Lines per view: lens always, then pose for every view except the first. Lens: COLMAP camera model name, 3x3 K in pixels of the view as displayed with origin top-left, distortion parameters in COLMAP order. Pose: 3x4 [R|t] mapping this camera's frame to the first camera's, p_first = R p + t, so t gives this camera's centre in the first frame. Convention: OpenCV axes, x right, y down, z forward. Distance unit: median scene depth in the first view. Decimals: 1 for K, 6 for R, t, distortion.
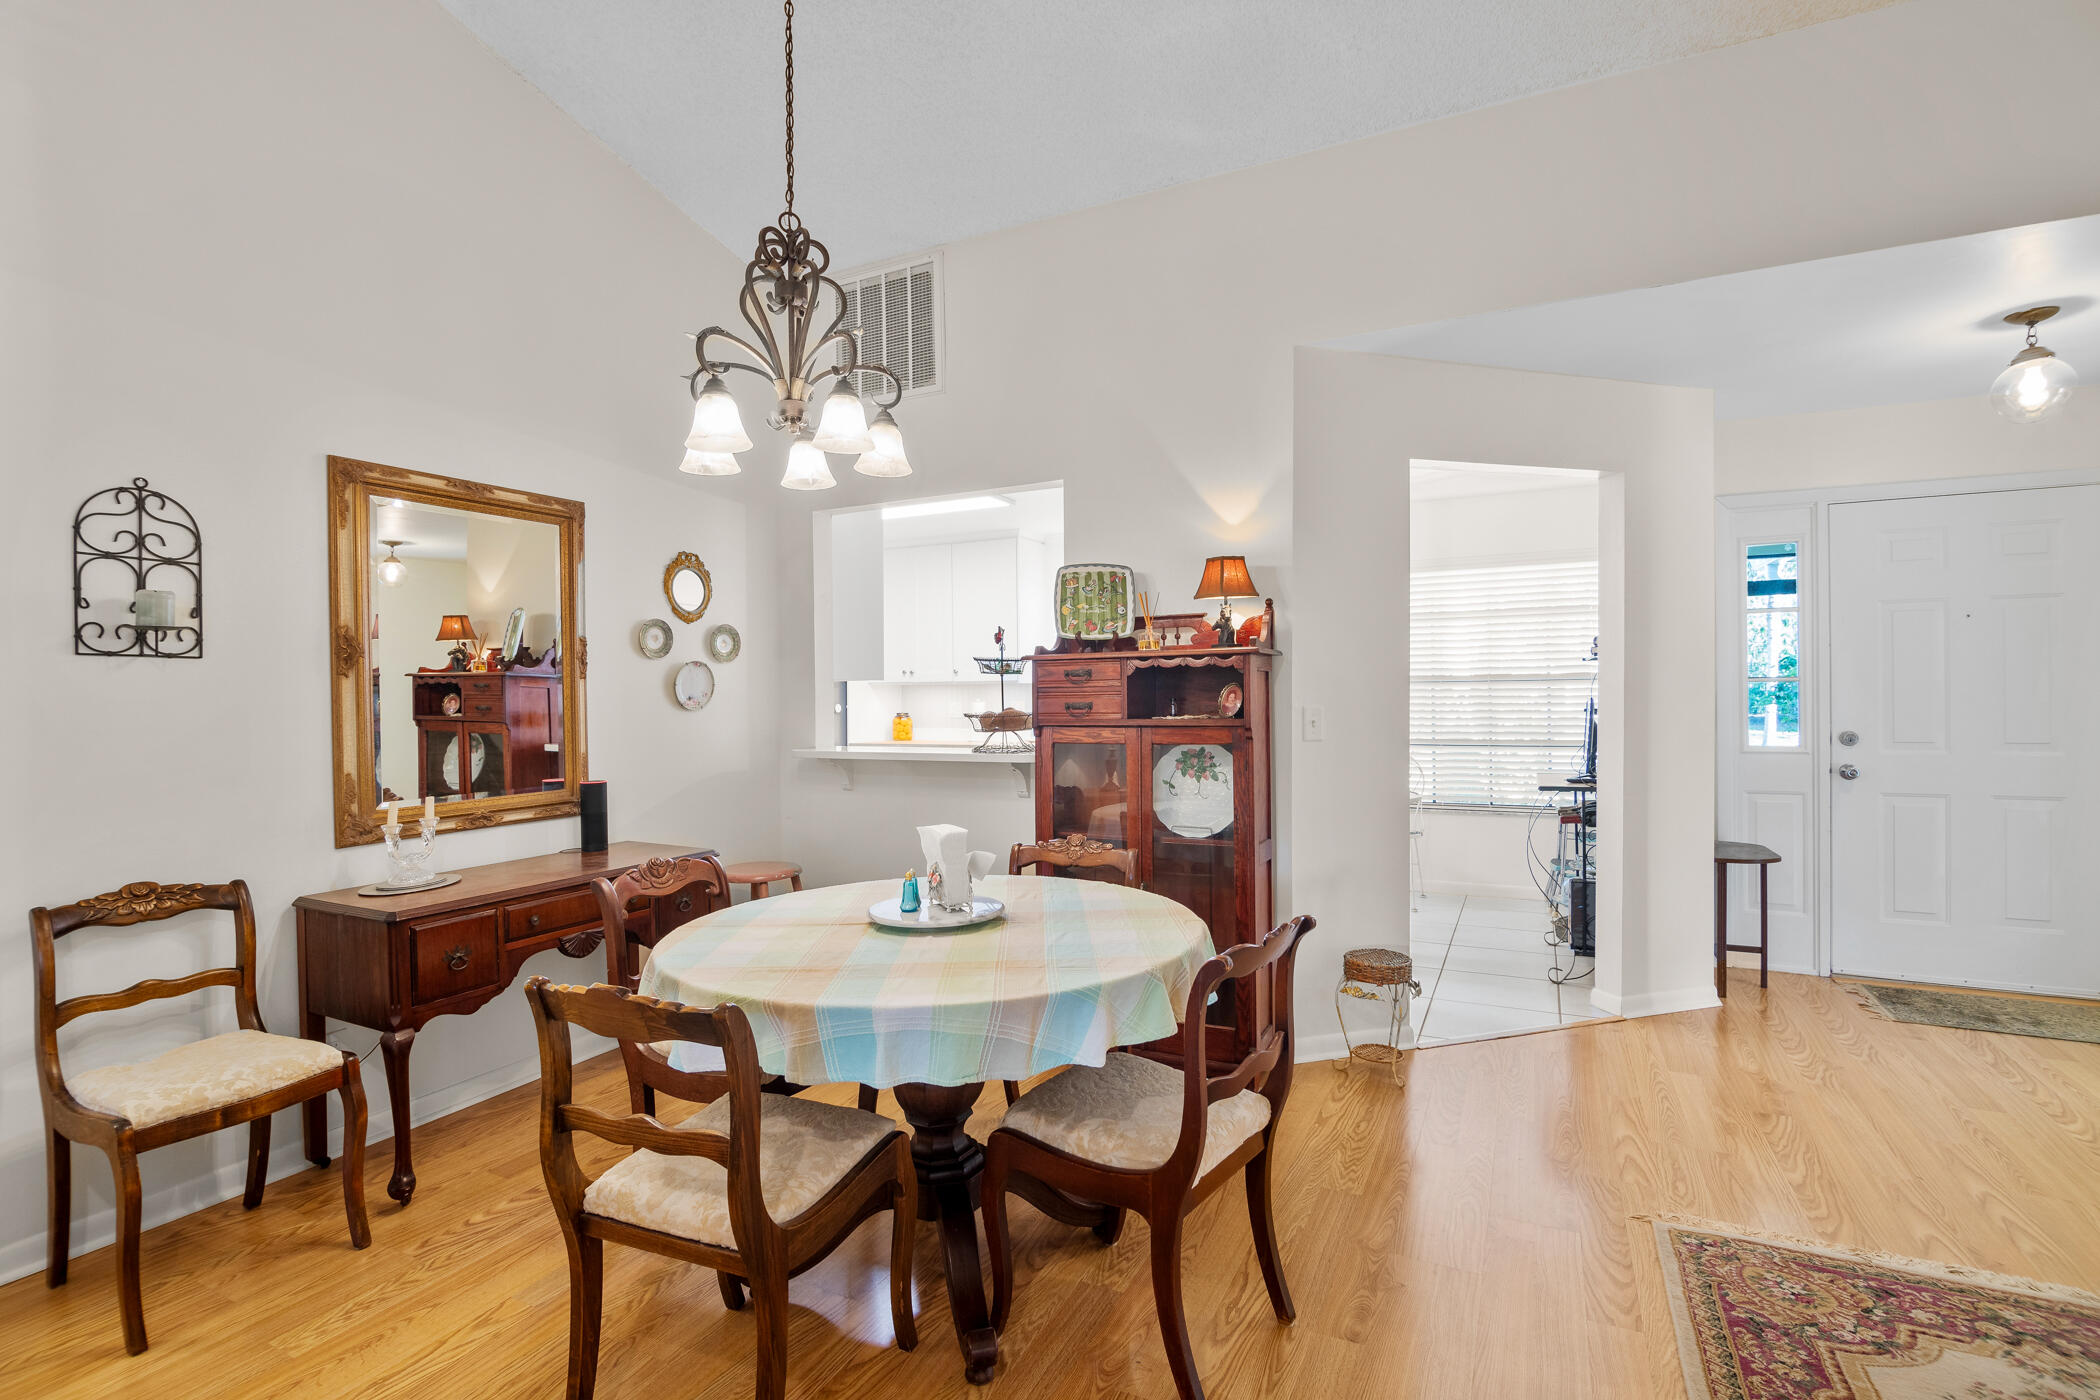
lens RADIAL K [[973.8, 0, 1029.5], [0, 973.8, 697.0], [0, 0, 1]] dist [-0.014564, -0.001252]
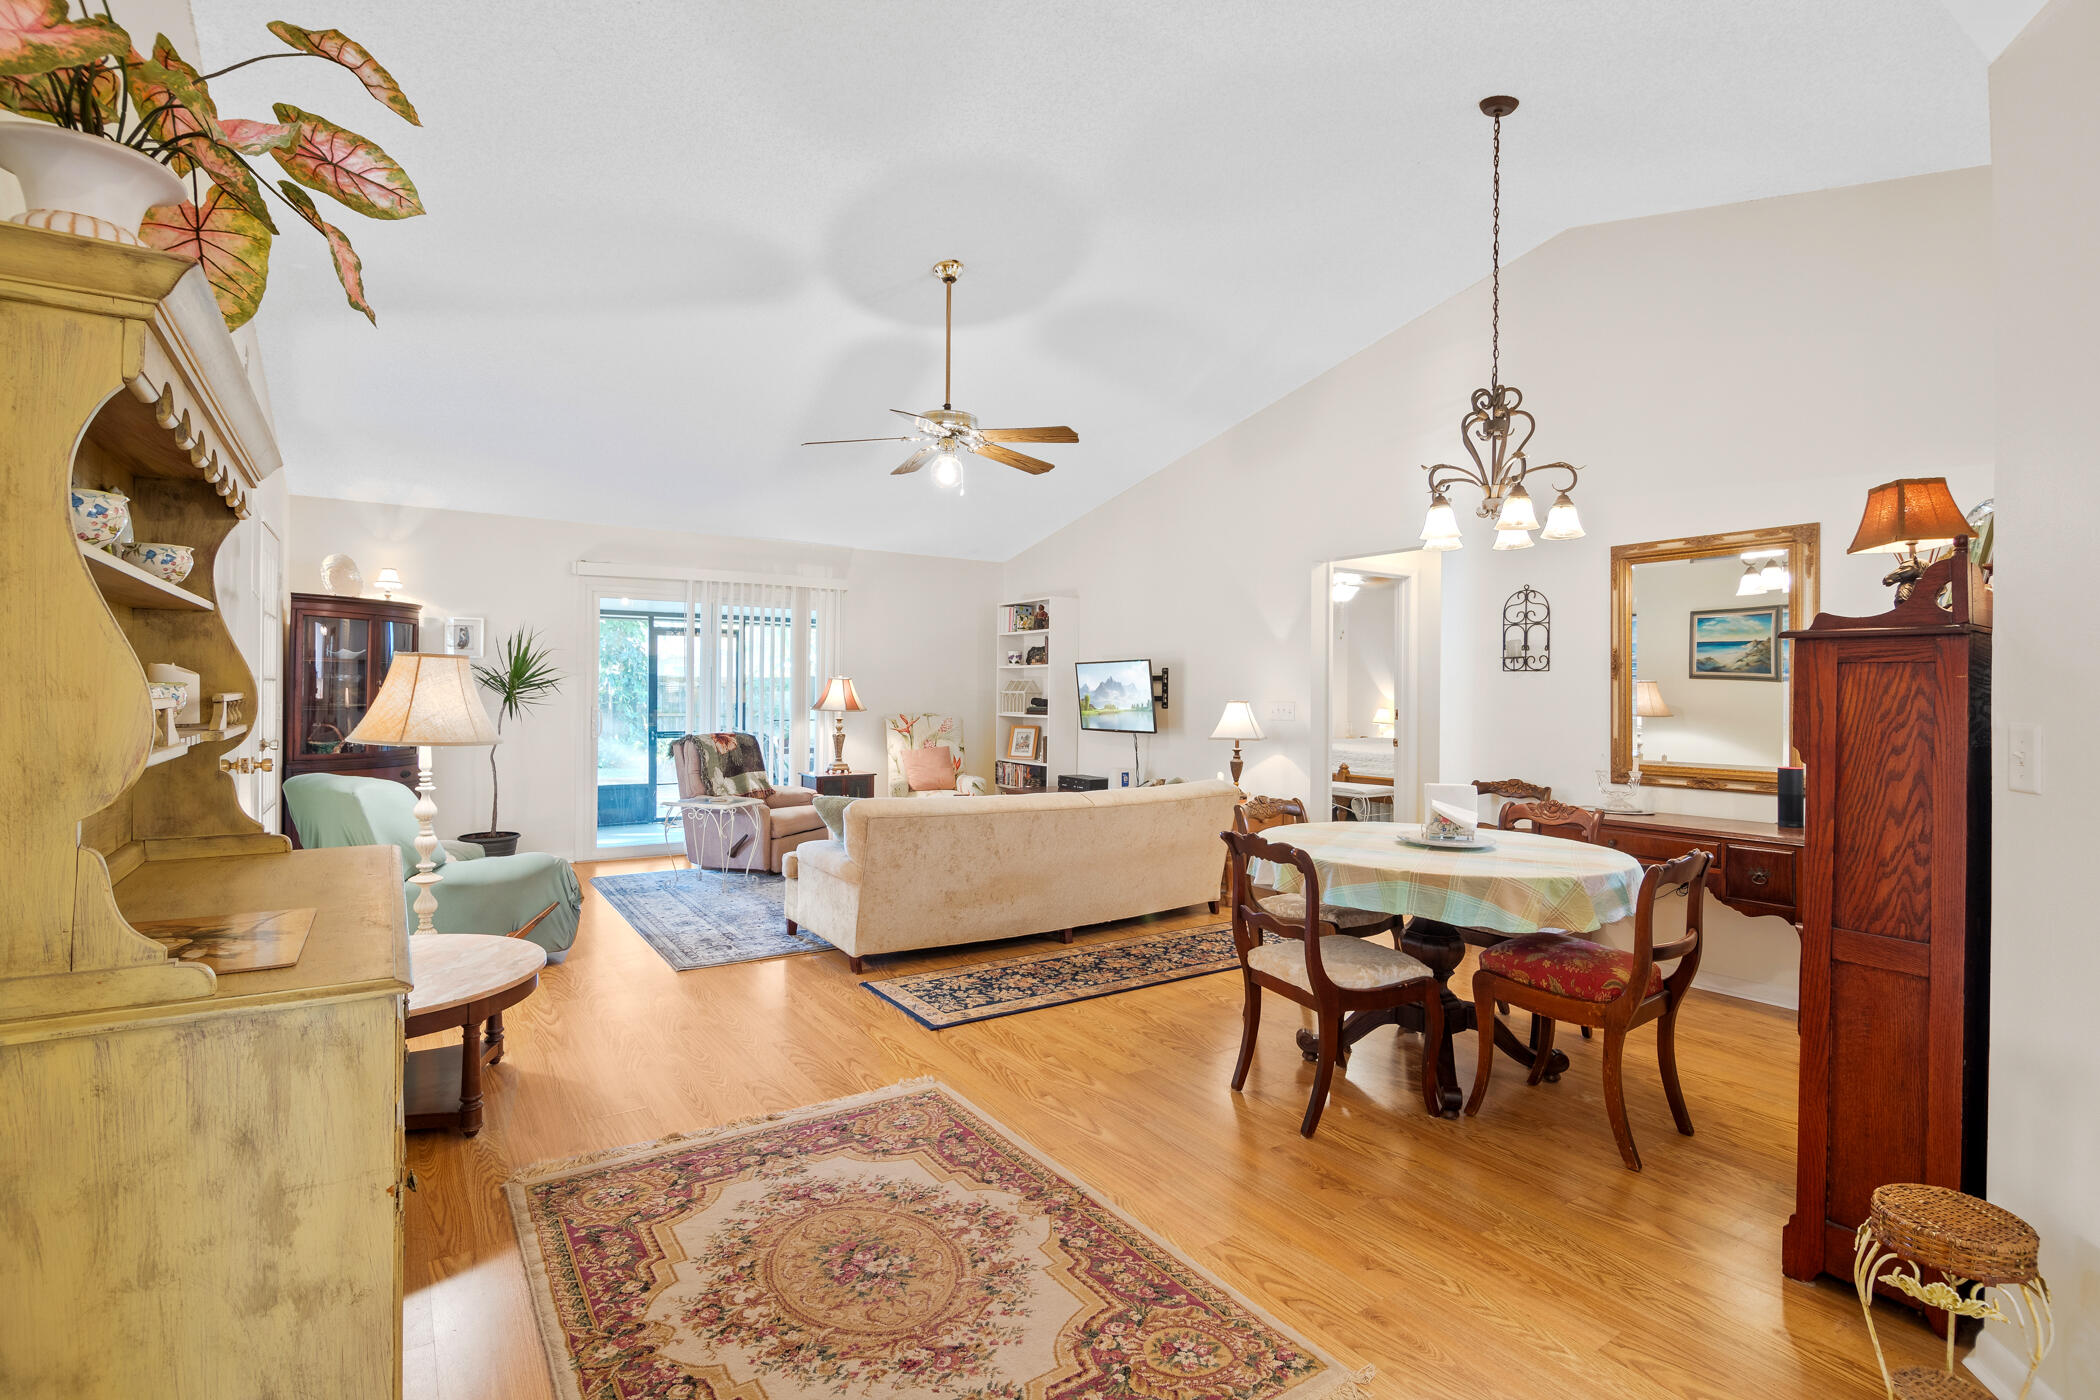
lens RADIAL K [[973.8, 0, 1055.9], [0, 973.8, 686.1], [0, 0, 1]] dist [-0.014564, -0.001252]
pose [[-0.474515, -0.002800, -0.880243, 1.375423], [-0.011930, 0.999924, 0.003251, -0.005565], [0.880167, 0.012044, -0.474512, 1.096837]]
